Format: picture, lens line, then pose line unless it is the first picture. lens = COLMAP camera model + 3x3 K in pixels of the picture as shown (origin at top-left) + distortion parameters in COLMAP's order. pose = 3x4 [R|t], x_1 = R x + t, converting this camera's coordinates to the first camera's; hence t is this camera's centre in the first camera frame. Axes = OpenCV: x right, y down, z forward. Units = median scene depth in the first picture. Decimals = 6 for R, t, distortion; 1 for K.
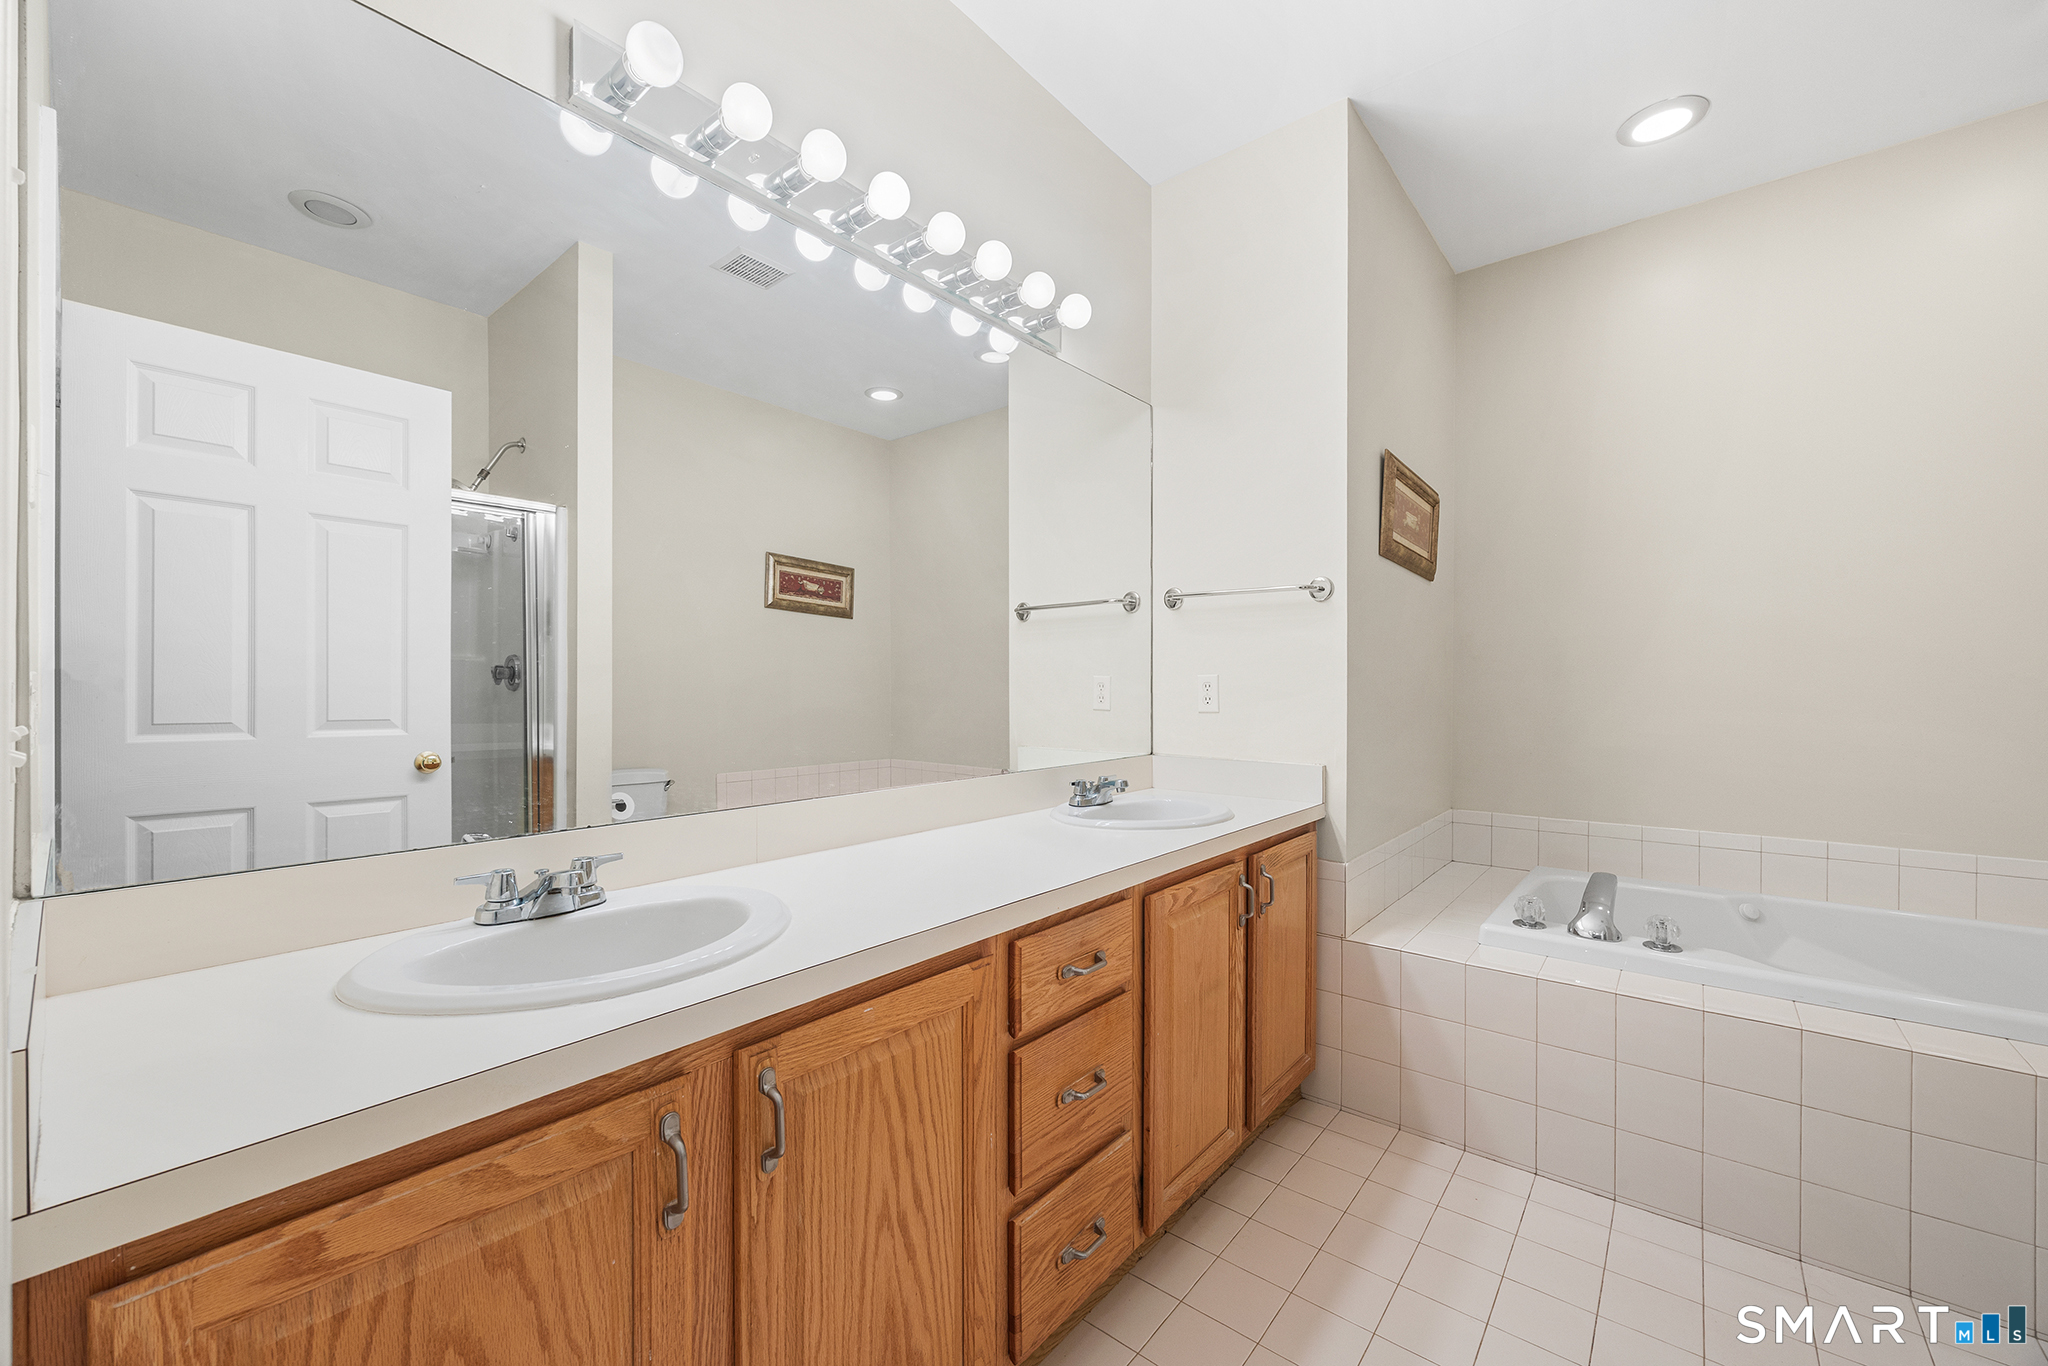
lens RADIAL K [[794.2, 0, 1029.0], [0, 794.2, 681.3], [0, 0, 1]] dist [-0.002027, -0.000274]
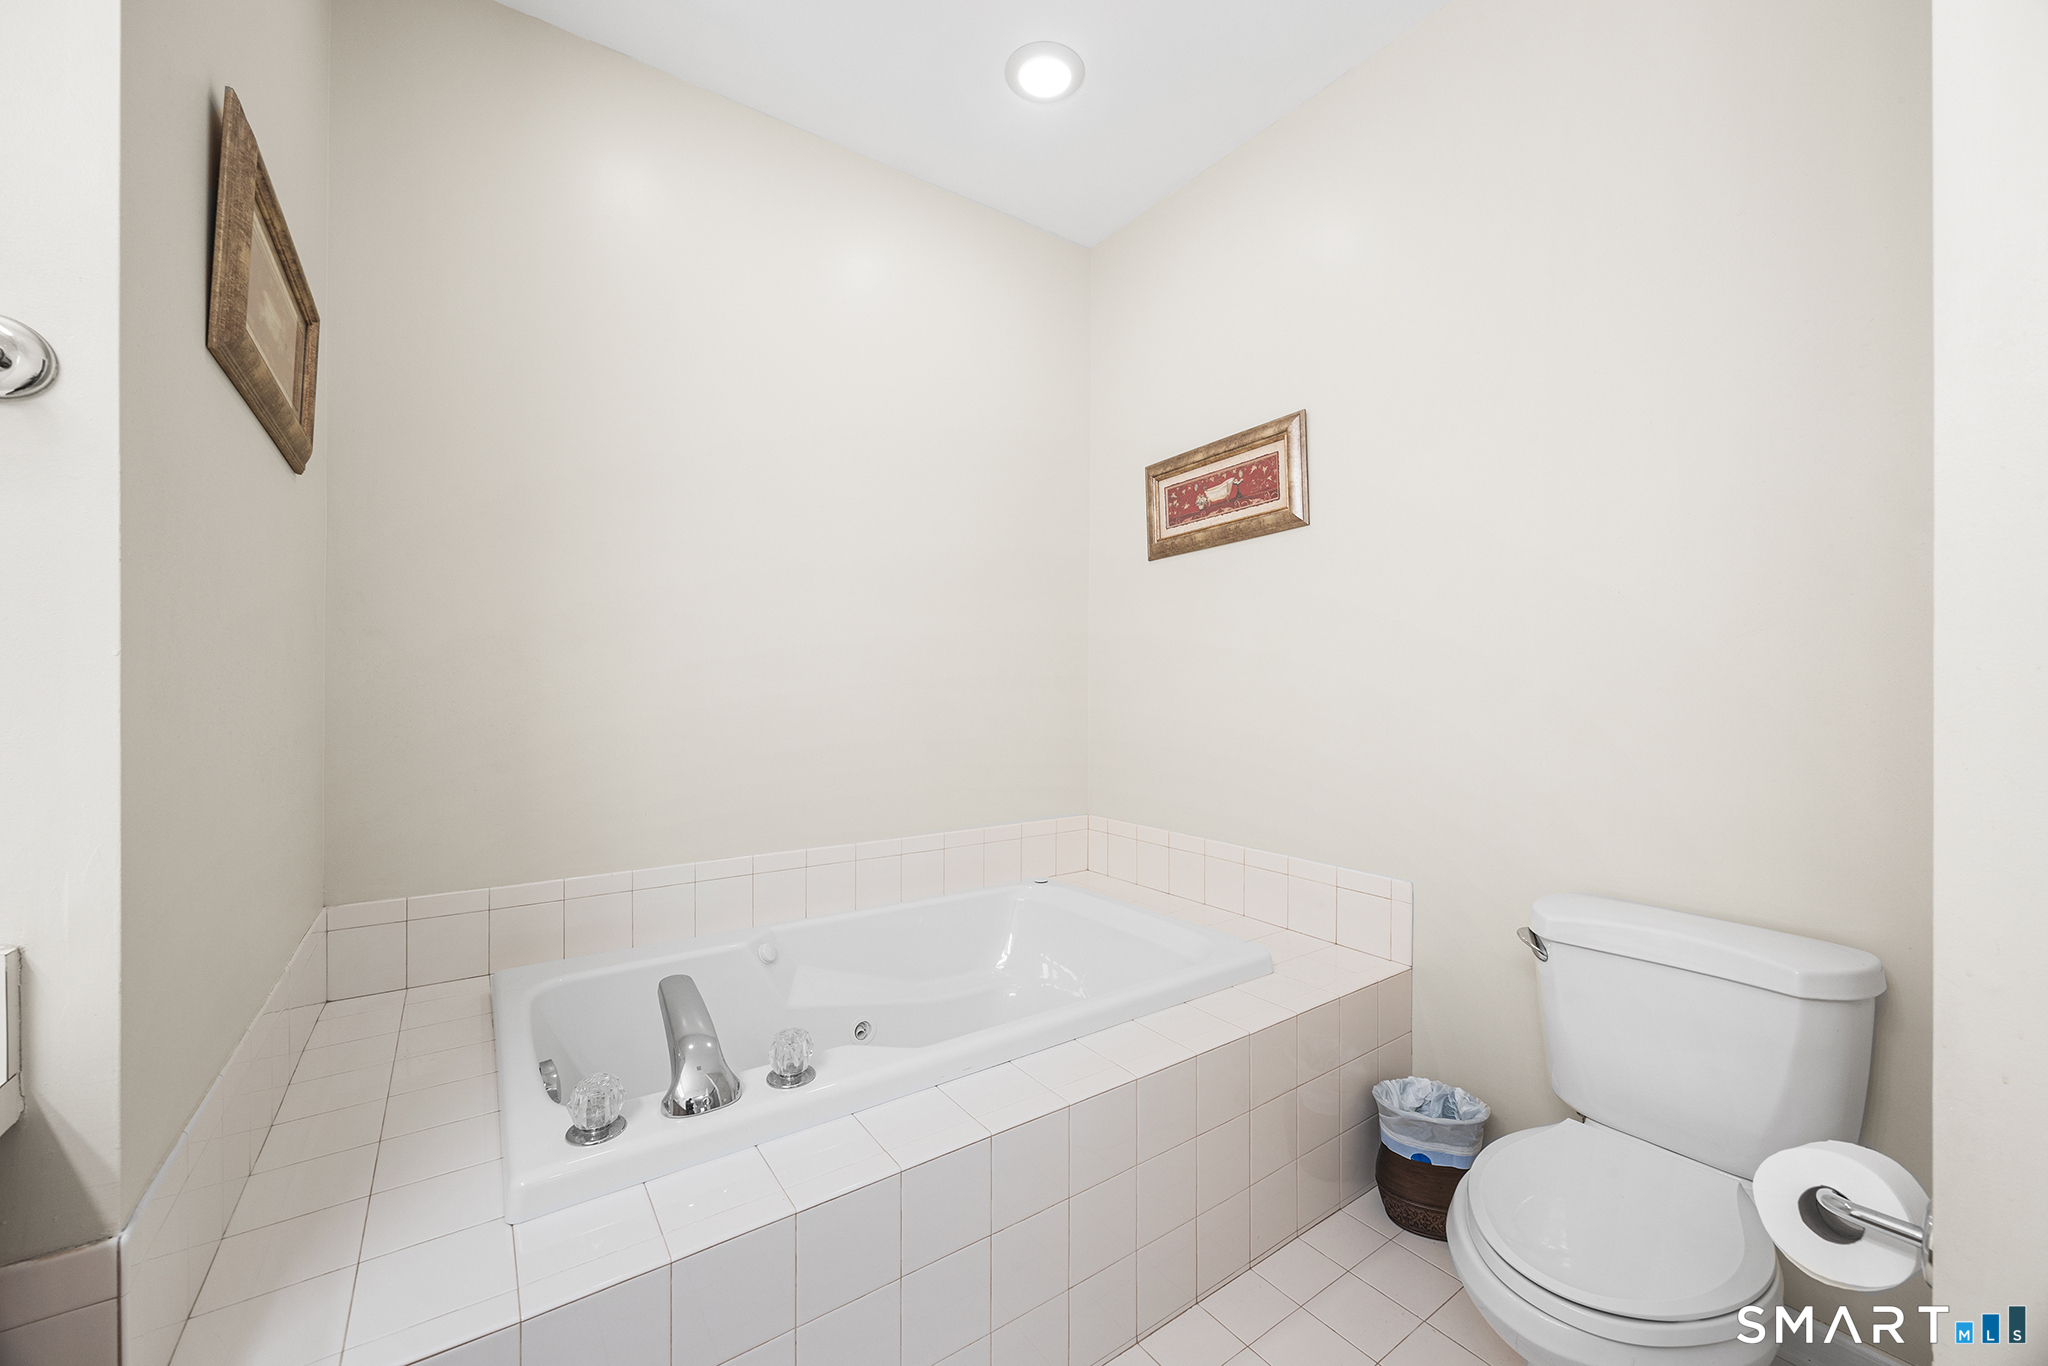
lens RADIAL K [[794.2, 0, 1029.0], [0, 794.2, 681.3], [0, 0, 1]] dist [-0.002027, -0.000274]
pose [[0.246110, 0.001983, 0.969240, 0.161515], [-0.011392, 0.999935, 0.000847, 0.001527], [-0.969175, -0.011251, 0.246117, 0.513282]]
